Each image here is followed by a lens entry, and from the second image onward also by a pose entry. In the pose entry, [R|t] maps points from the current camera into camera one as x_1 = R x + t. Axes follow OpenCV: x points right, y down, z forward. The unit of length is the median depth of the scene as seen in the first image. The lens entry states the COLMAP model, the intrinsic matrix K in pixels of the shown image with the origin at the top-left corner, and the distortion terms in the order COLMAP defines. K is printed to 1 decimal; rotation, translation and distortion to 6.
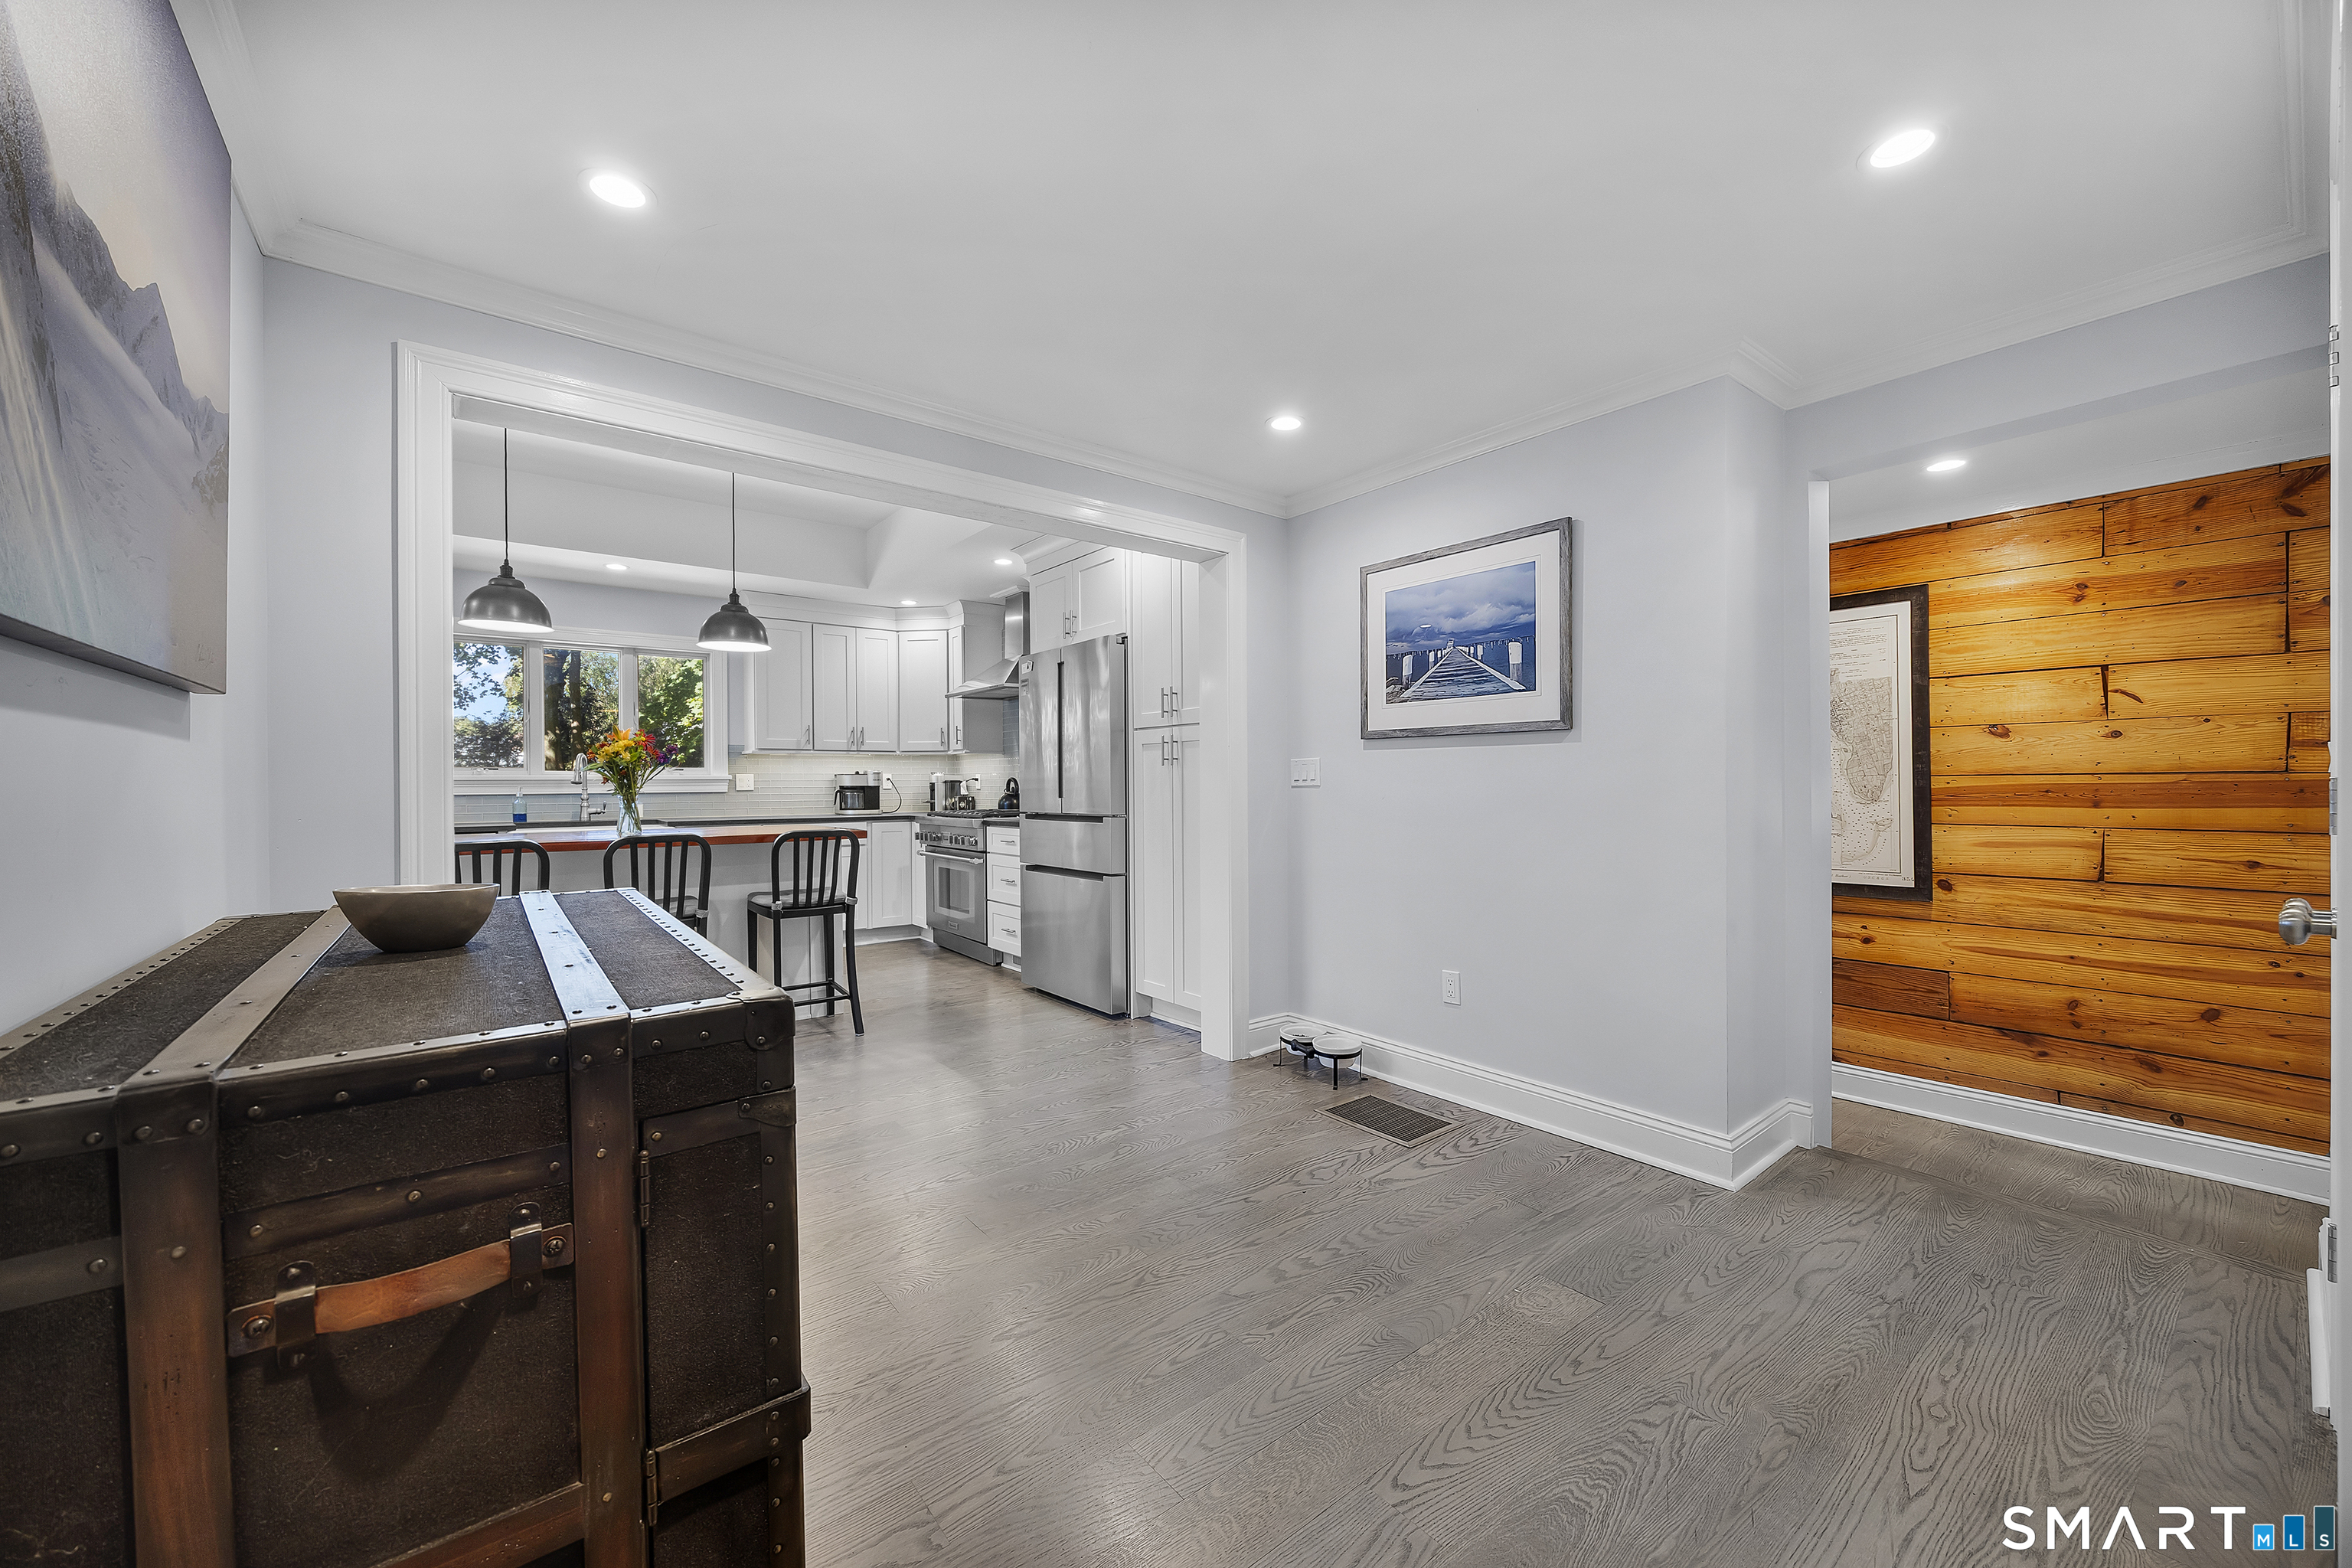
lens RADIAL K [[895.3, 0, 1175.0], [0, 895.3, 793.4], [0, 0, 1]] dist [-0.005740, 0.000461]
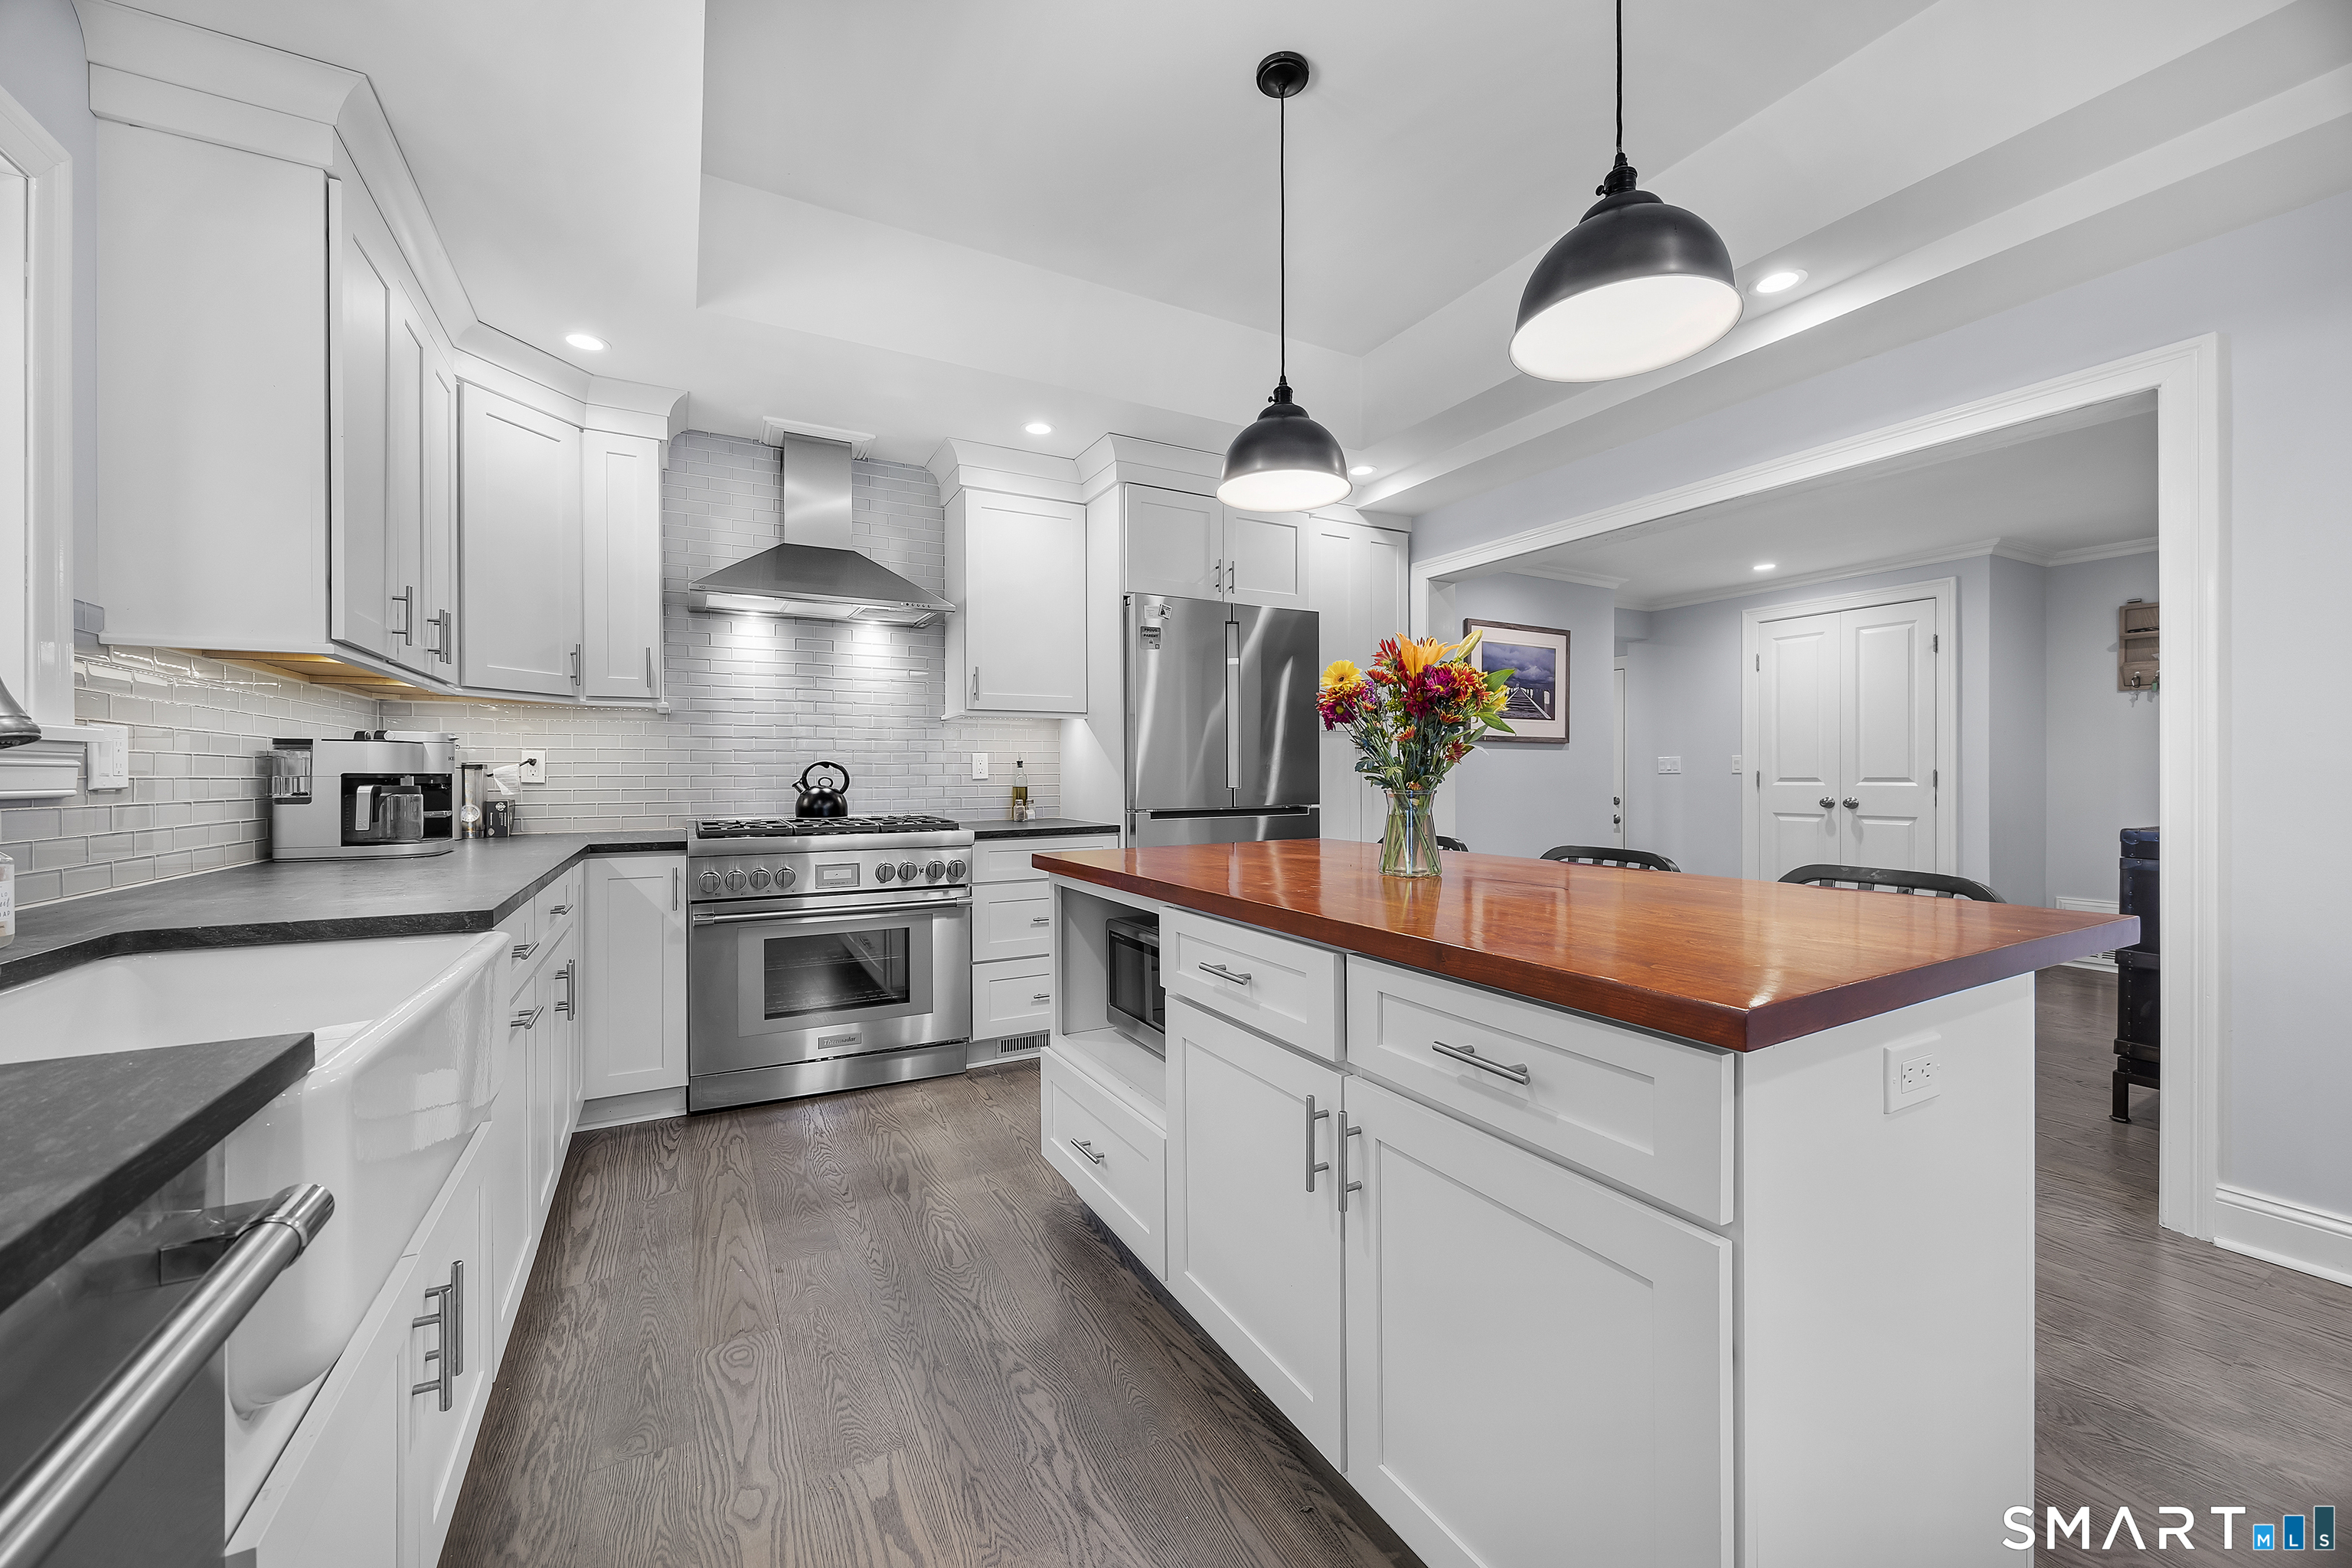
lens RADIAL K [[895.3, 0, 1165.1], [0, 895.3, 782.2], [0, 0, 1]] dist [-0.005740, 0.000461]
pose [[0.170504, -0.003643, 0.985350, -1.021476], [0.012764, 0.999917, 0.001488, -0.002862], [-0.985274, 0.012323, 0.170536, 1.005027]]
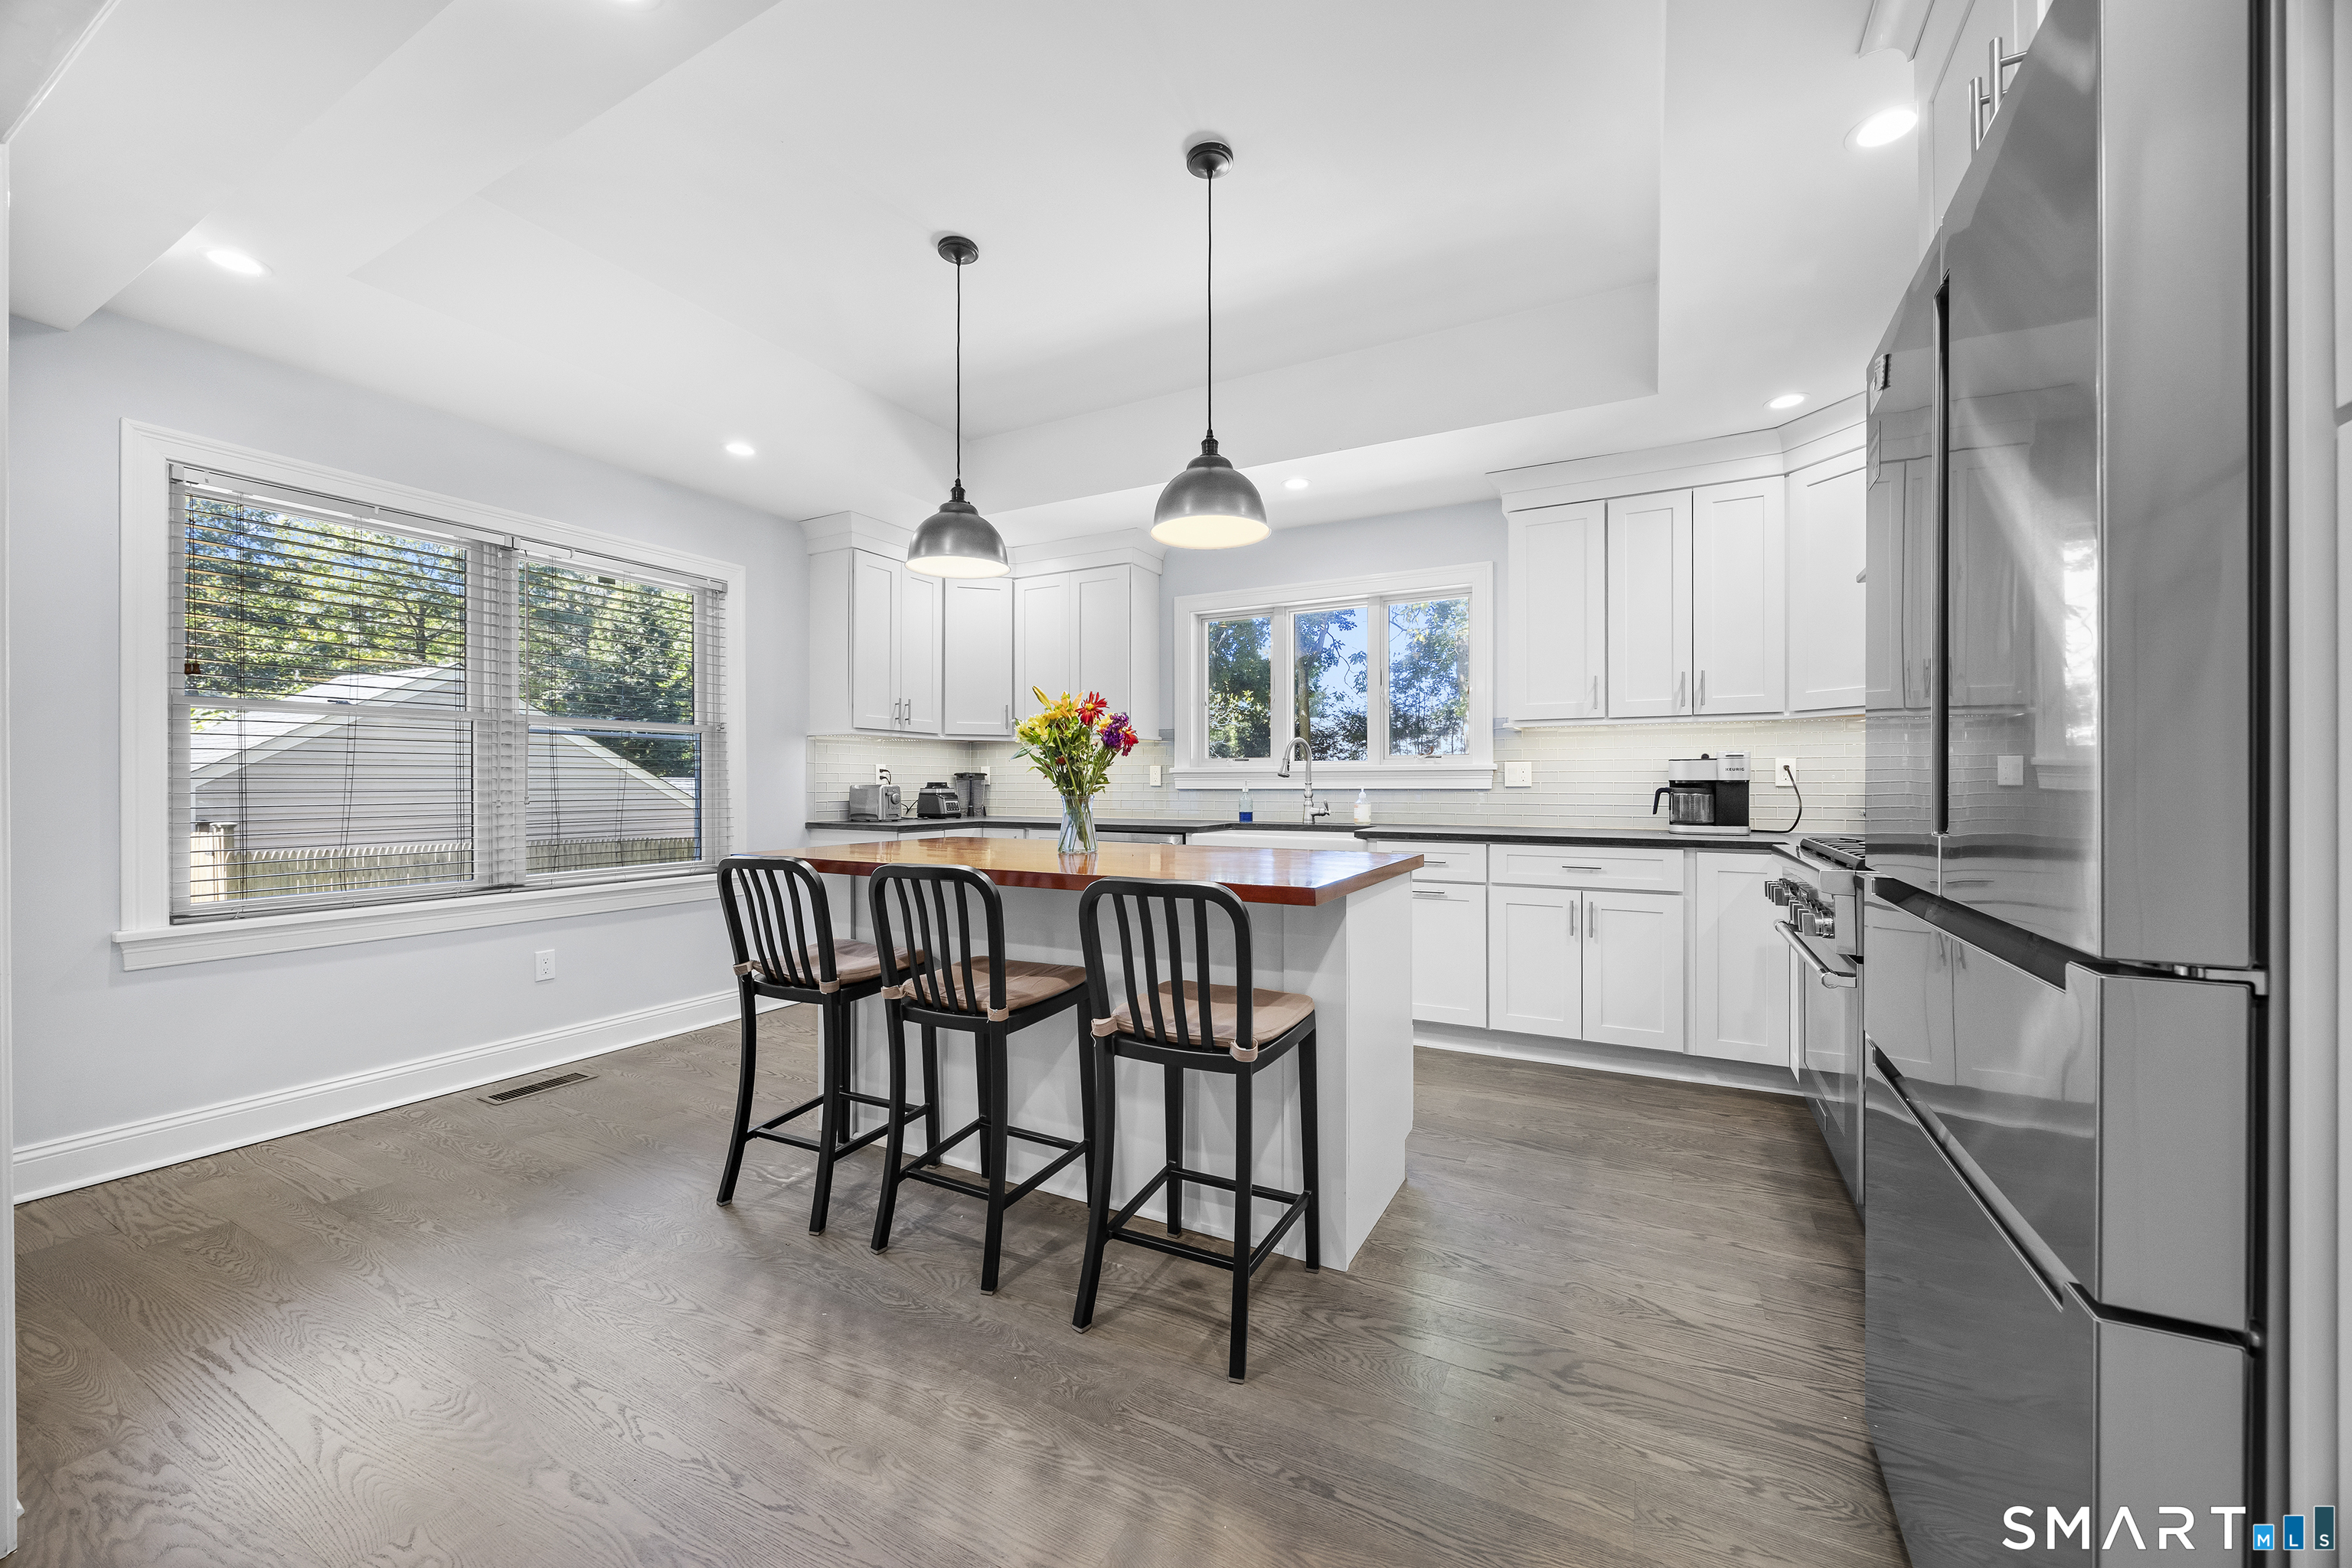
lens RADIAL K [[895.3, 0, 1174.6], [0, 895.3, 782.3], [0, 0, 1]] dist [-0.005740, 0.000461]
pose [[0.407060, 0.005152, -0.913387, 0.013608], [-0.009559, 0.999953, 0.001380, -0.007667], [0.913351, 0.008170, 0.407091, 0.770841]]
